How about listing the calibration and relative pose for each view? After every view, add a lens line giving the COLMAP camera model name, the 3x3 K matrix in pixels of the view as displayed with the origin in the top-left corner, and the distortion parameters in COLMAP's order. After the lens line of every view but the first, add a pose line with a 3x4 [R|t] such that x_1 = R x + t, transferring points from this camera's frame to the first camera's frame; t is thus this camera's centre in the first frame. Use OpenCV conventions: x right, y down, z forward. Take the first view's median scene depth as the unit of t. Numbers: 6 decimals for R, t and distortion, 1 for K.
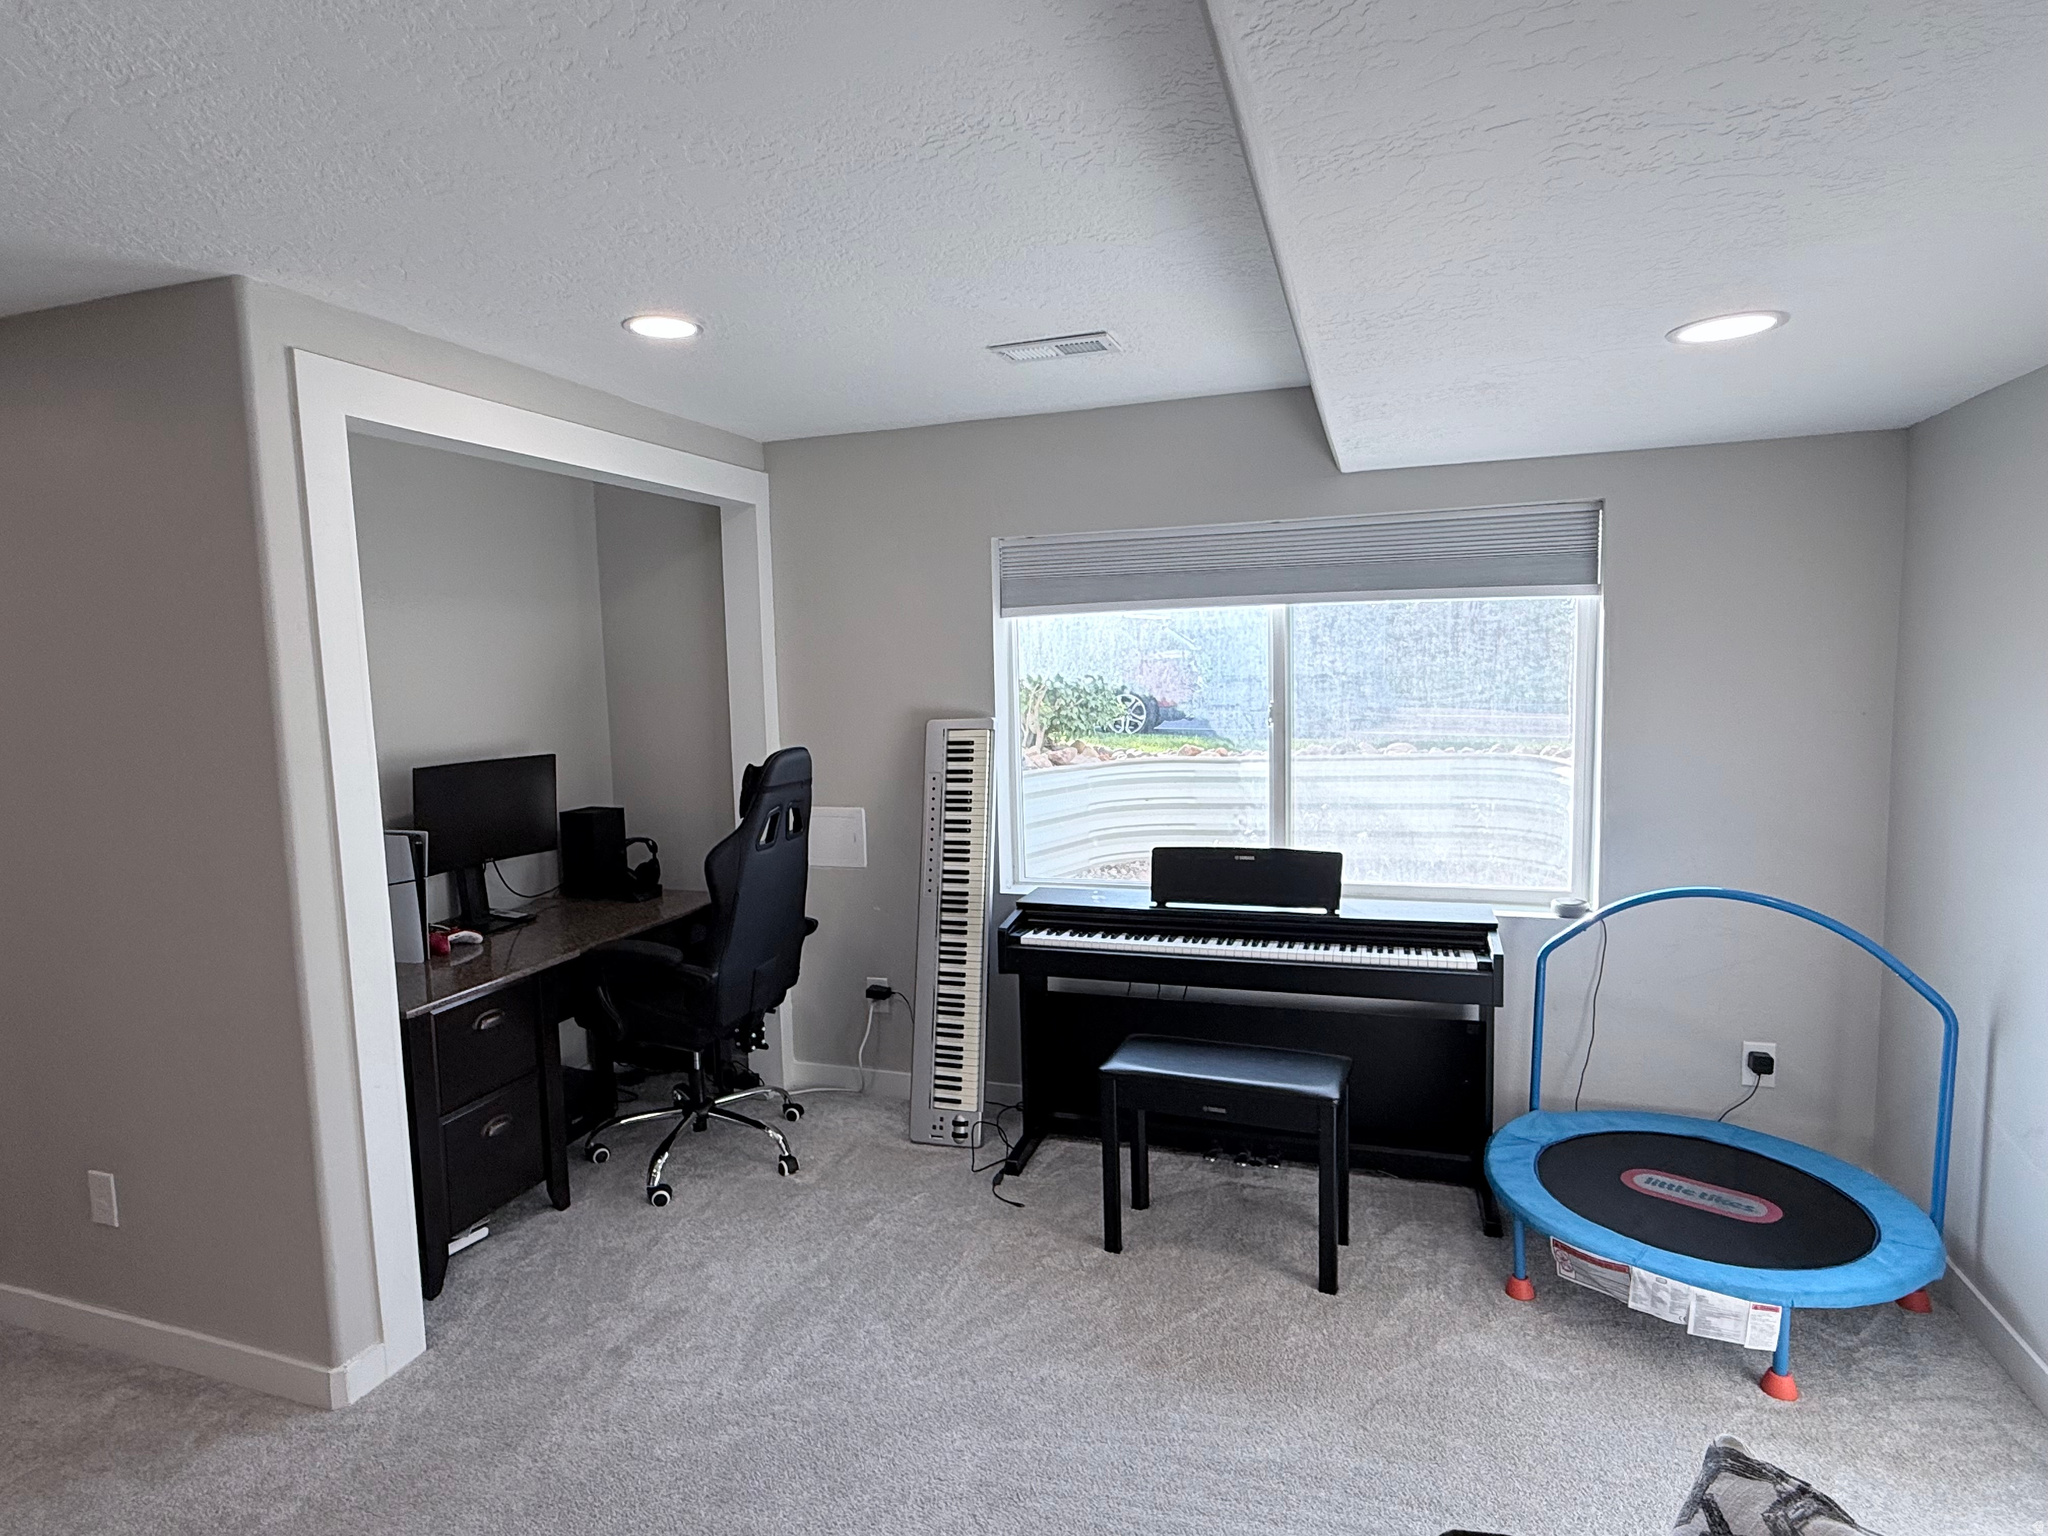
lens RADIAL K [[1102.5, 0, 1012.3], [0, 1102.5, 773.5], [0, 0, 1]] dist [0.002599, 0.000864]
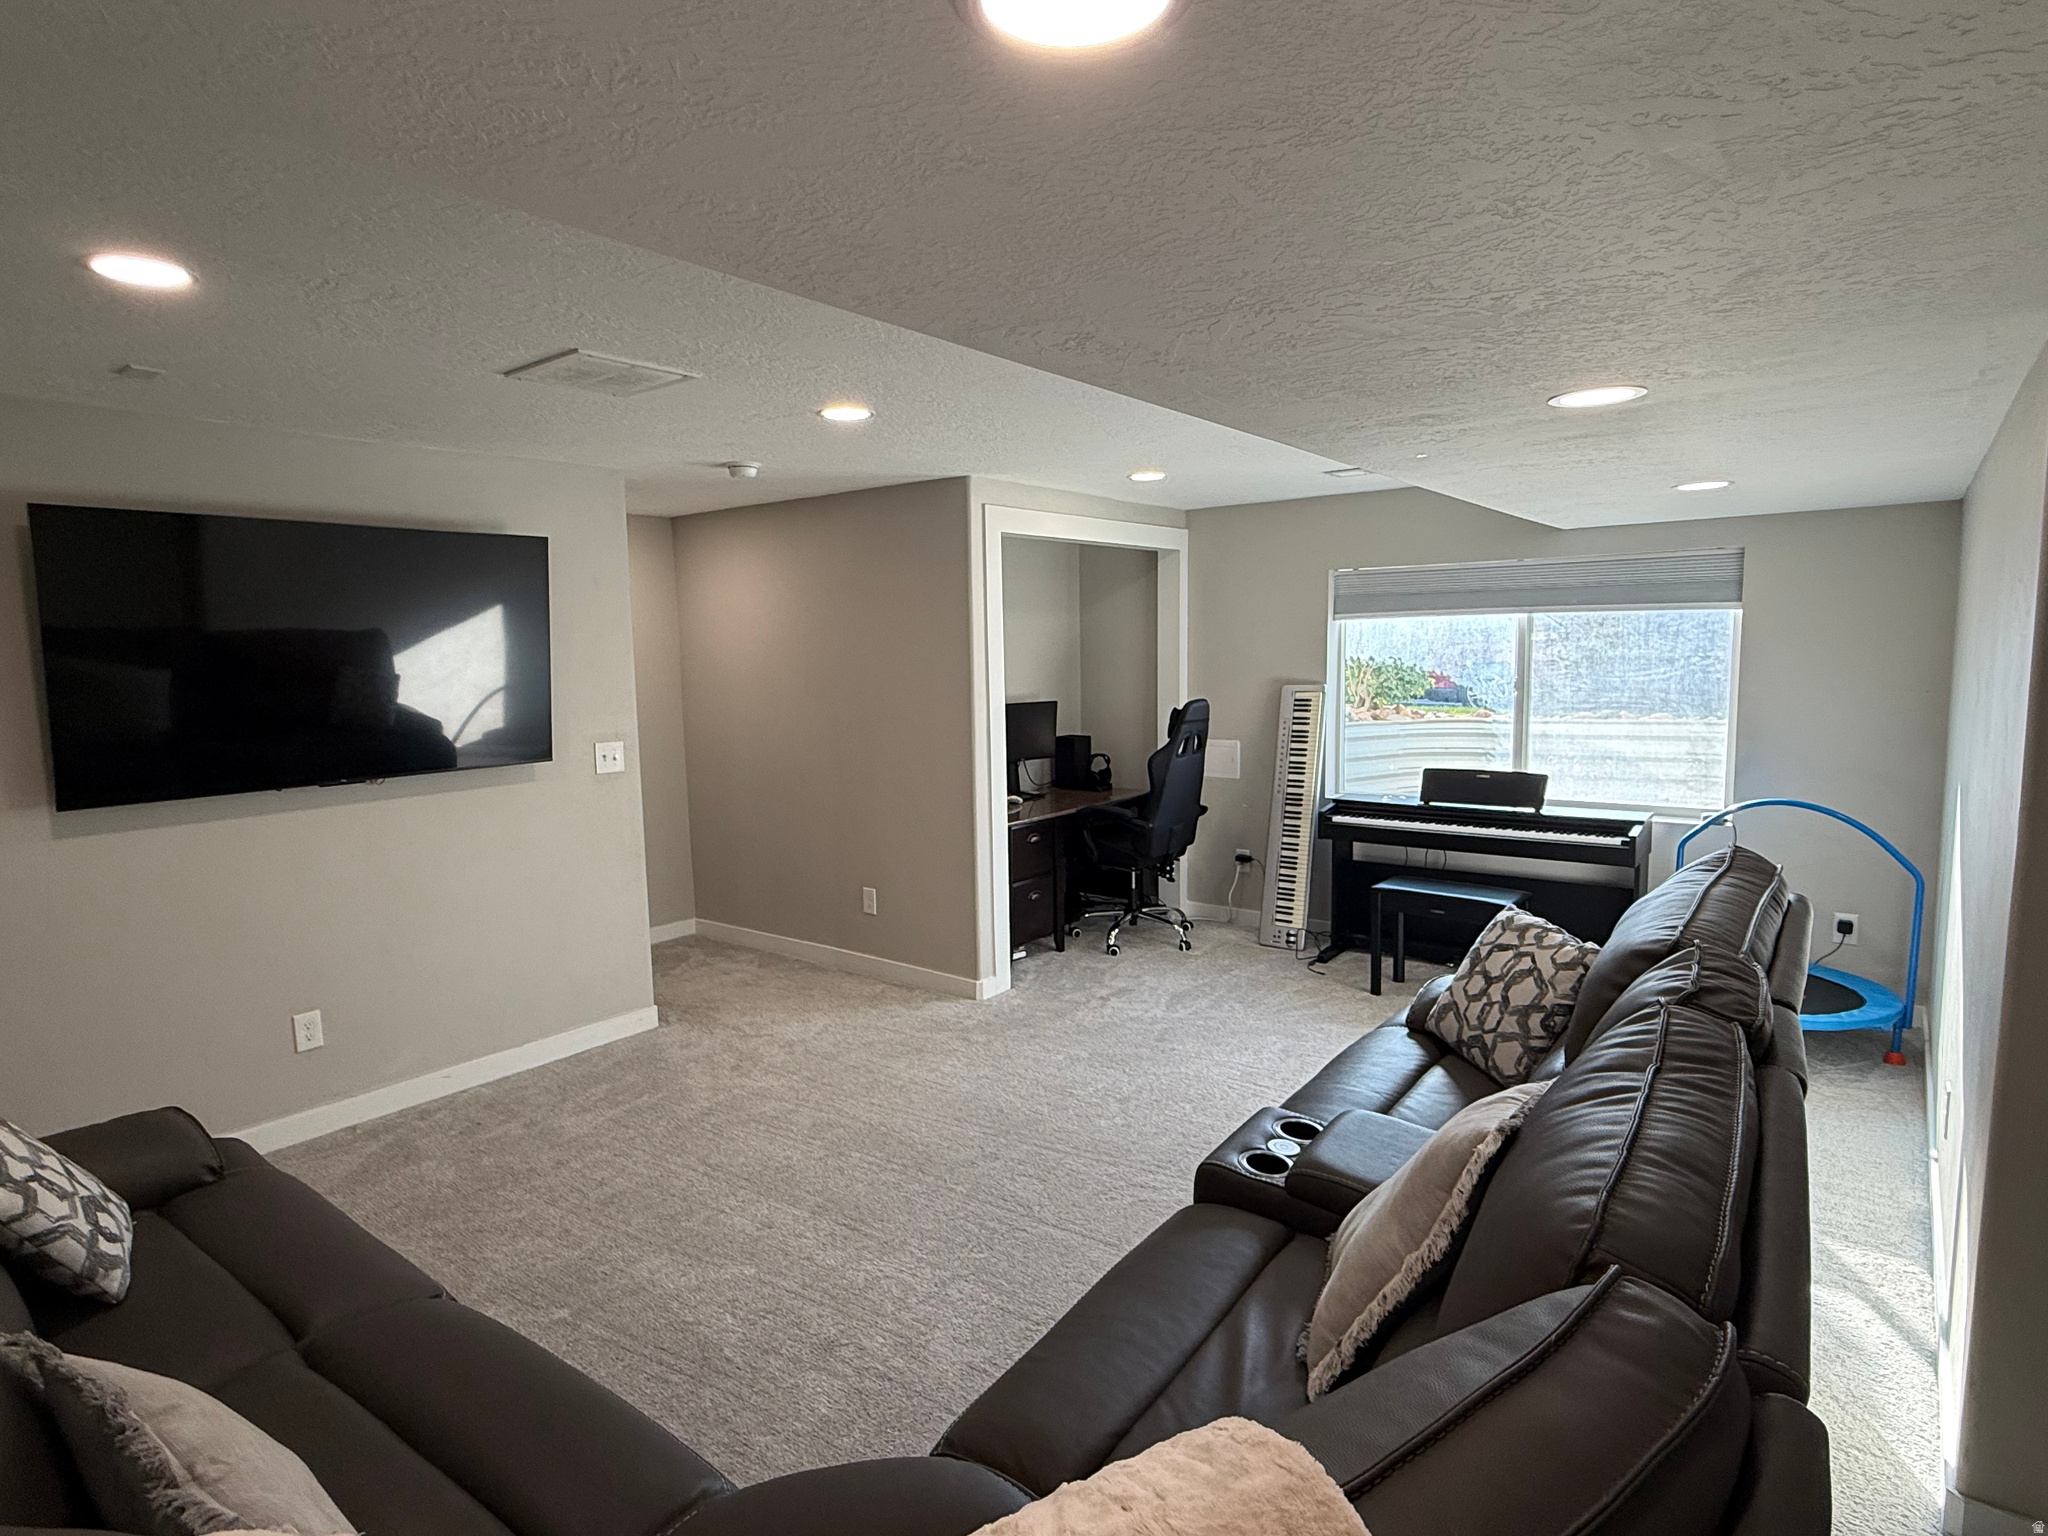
lens RADIAL K [[1102.5, 0, 1012.3], [0, 1102.5, 773.5], [0, 0, 1]] dist [0.002599, 0.000864]
pose [[0.944049, 0.046739, -0.326475, 0.084090], [-0.039169, 0.998790, 0.029727, 0.048579], [0.327470, -0.015276, 0.944738, -0.660239]]
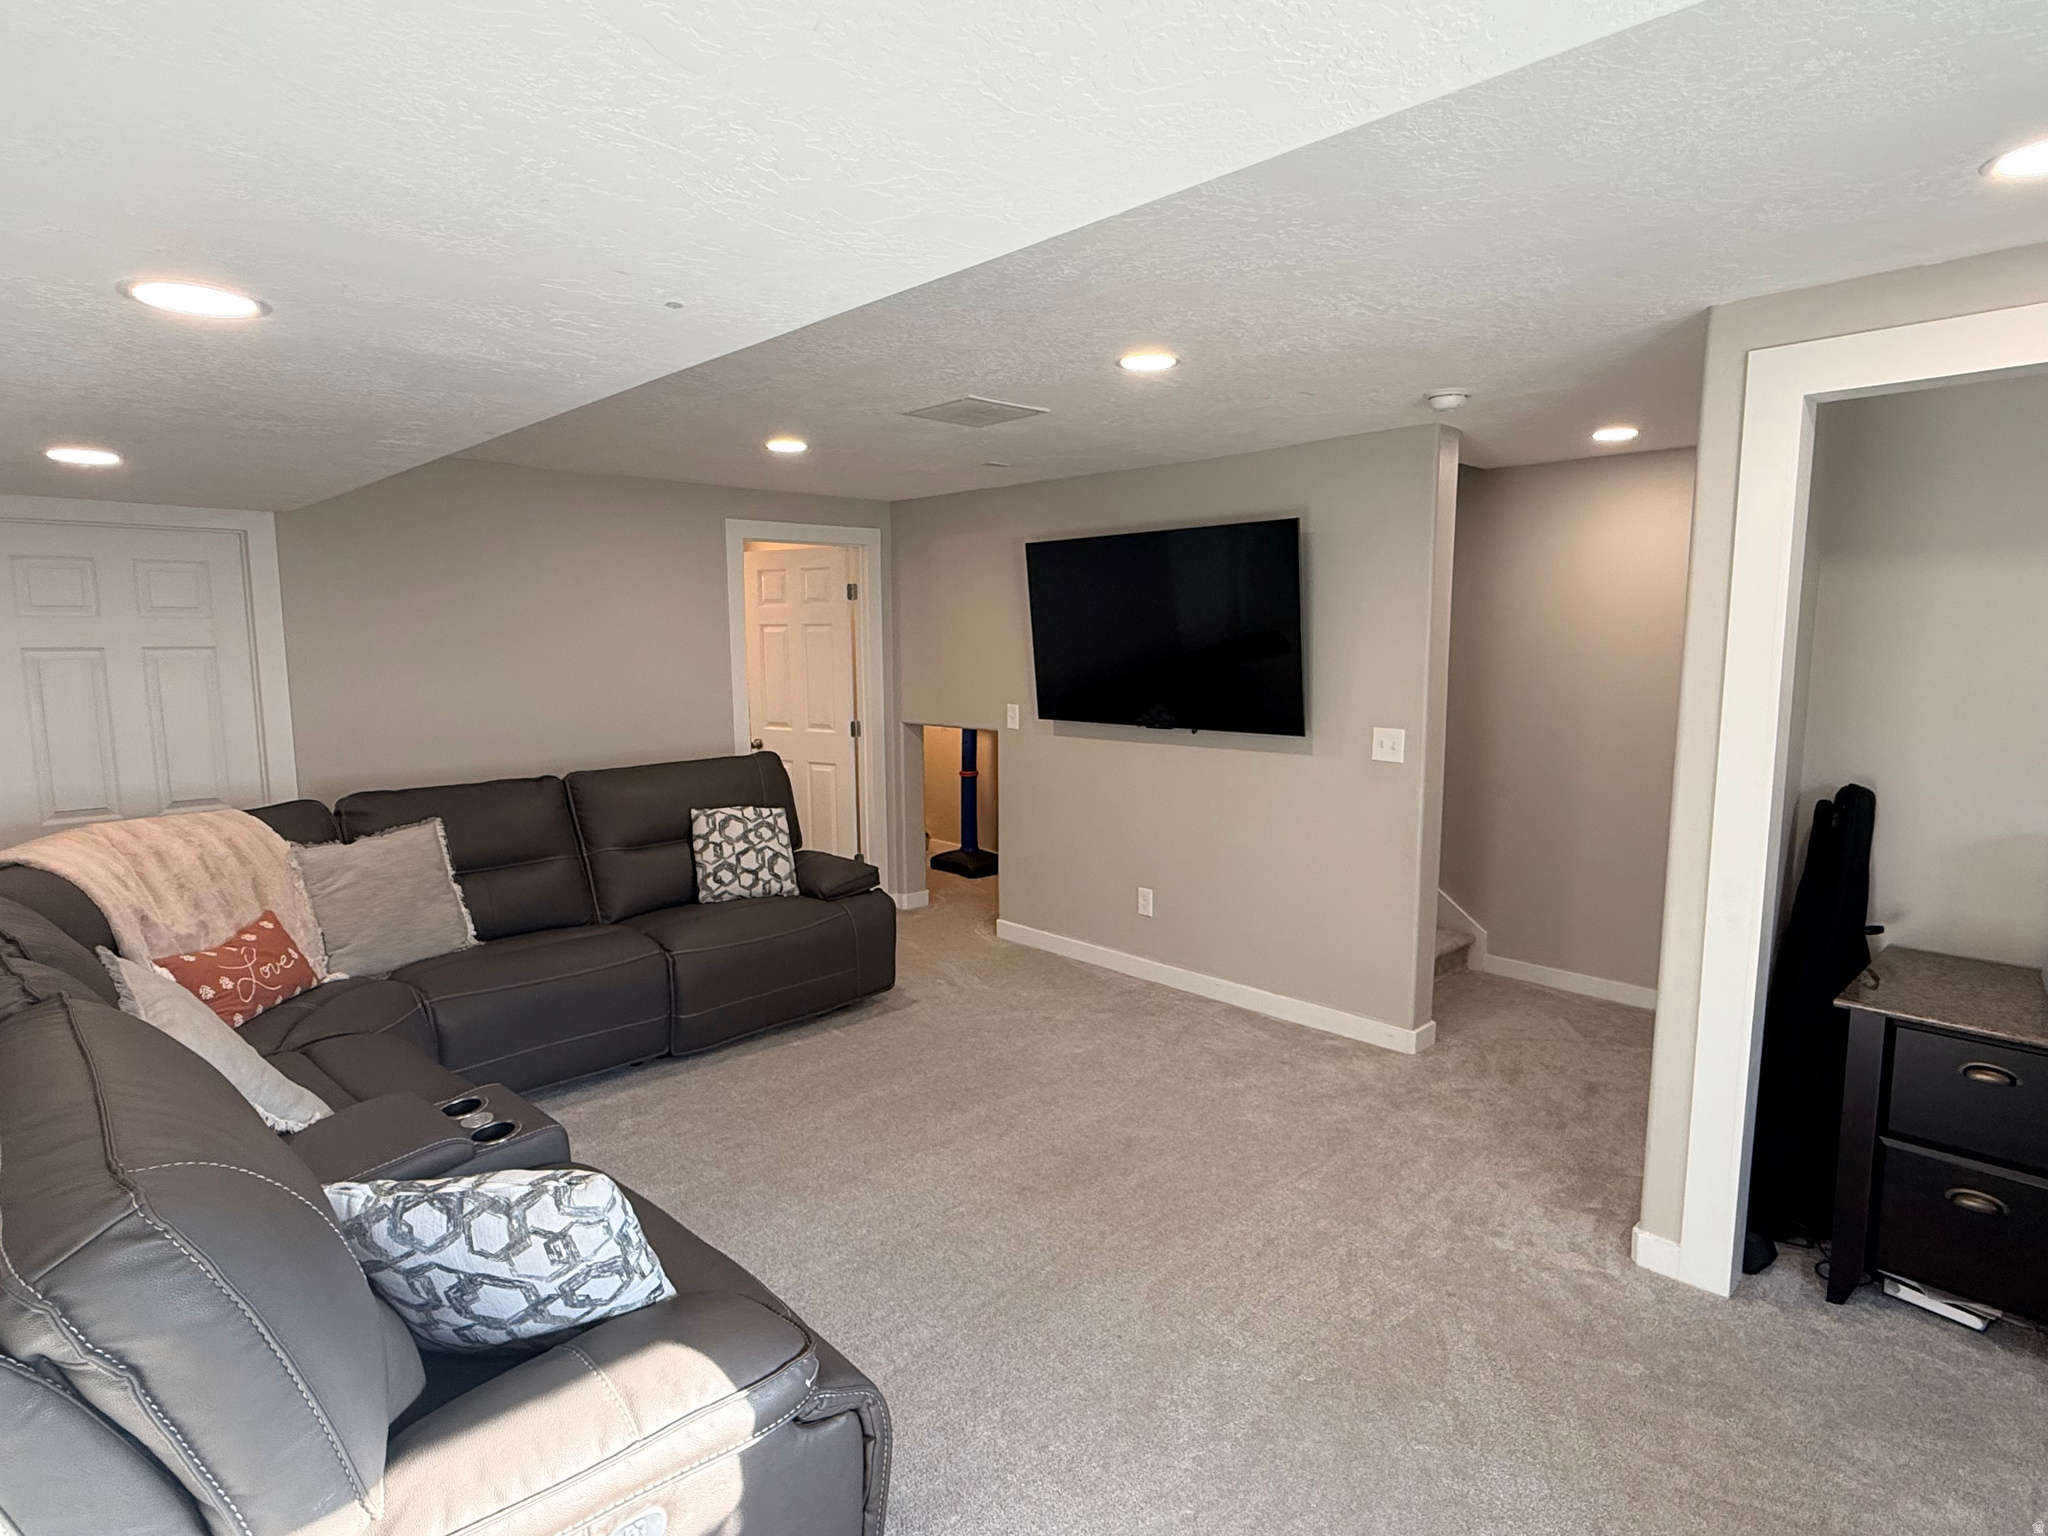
lens RADIAL K [[1102.5, 0, 1012.3], [0, 1102.5, 773.5], [0, 0, 1]] dist [0.002599, 0.000864]
pose [[-0.458493, 0.143984, -0.876957, 0.457030], [-0.069303, 0.977990, 0.196806, -0.090362], [0.885992, 0.151009, -0.438423, 0.570503]]
